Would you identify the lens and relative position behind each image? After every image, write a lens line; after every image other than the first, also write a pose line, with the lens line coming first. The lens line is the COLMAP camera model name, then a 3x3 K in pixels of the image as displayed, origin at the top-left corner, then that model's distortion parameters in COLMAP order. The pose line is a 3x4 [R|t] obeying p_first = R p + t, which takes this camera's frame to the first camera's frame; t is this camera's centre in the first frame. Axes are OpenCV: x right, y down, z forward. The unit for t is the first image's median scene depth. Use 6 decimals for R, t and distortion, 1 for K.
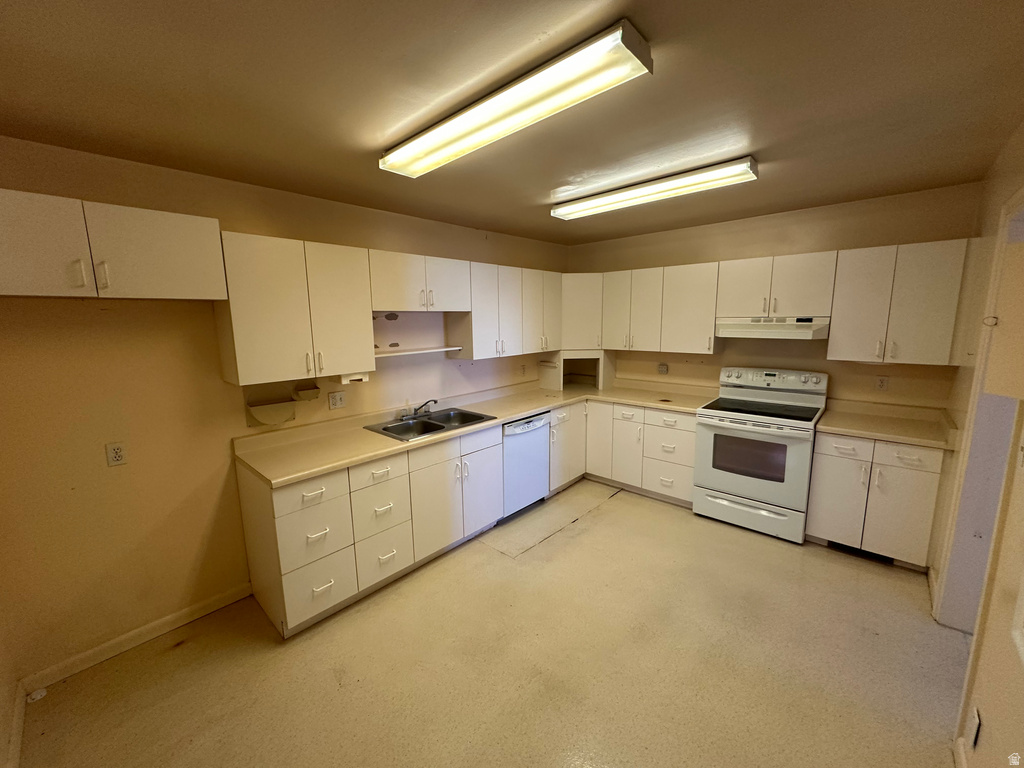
lens RADIAL K [[408.7, 0, 510.1], [0, 408.7, 383.4], [0, 0, 1]] dist [-0.003032, -0.000358]
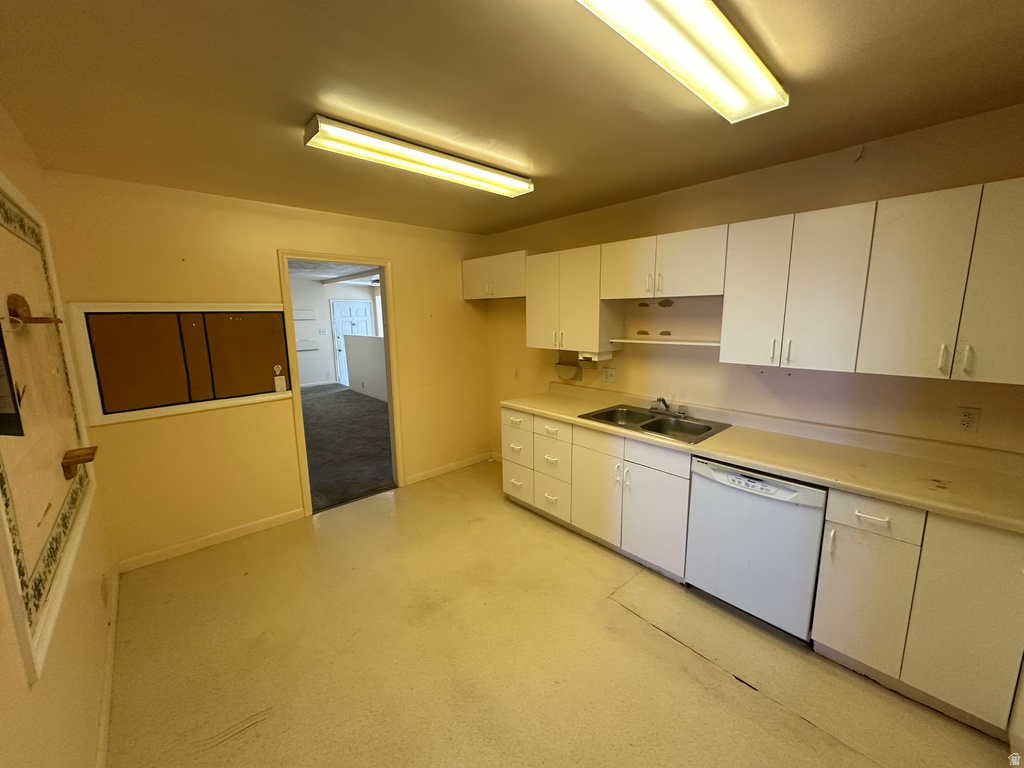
lens RADIAL K [[408.7, 0, 516.5], [0, 408.7, 383.0], [0, 0, 1]] dist [-0.003032, -0.000358]
pose [[-0.093550, 0.188863, -0.977537, 0.744473], [-0.137774, 0.969941, 0.200581, -0.133067], [0.986036, 0.153444, -0.064717, 0.789758]]
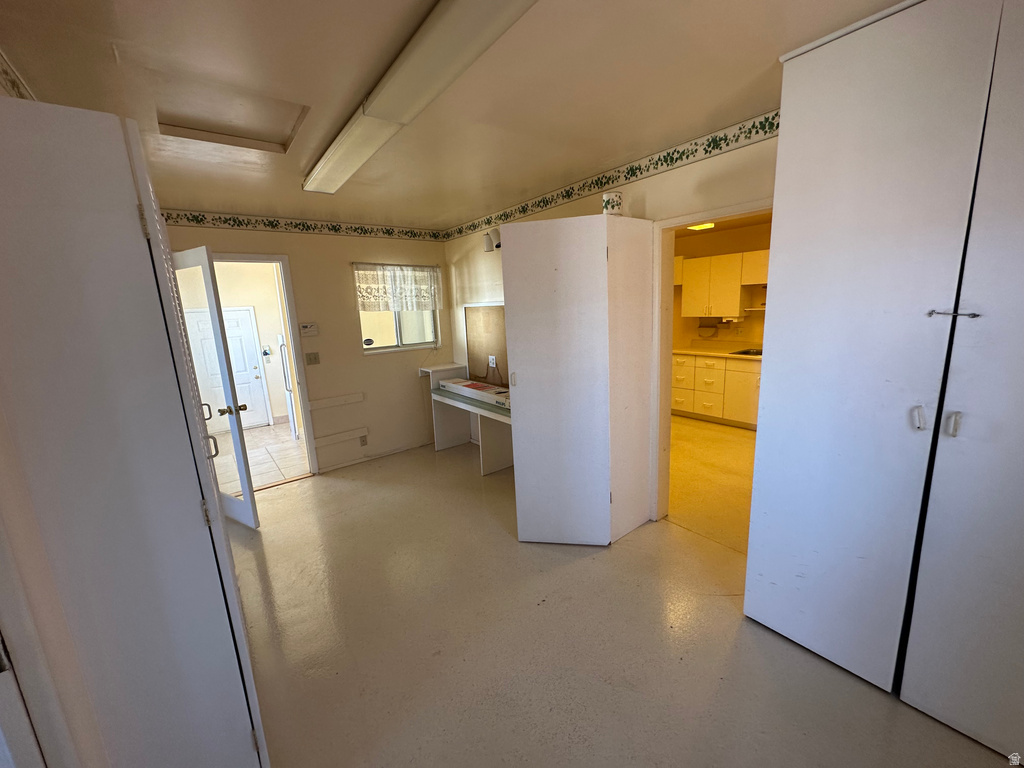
lens RADIAL K [[408.7, 0, 509.0], [0, 408.7, 381.1], [0, 0, 1]] dist [-0.003032, -0.000358]
pose [[-0.166384, 0.211351, -0.963144, 1.607383], [-0.102408, 0.967774, 0.230058, -0.063284], [0.980729, 0.136911, -0.139378, 0.229506]]
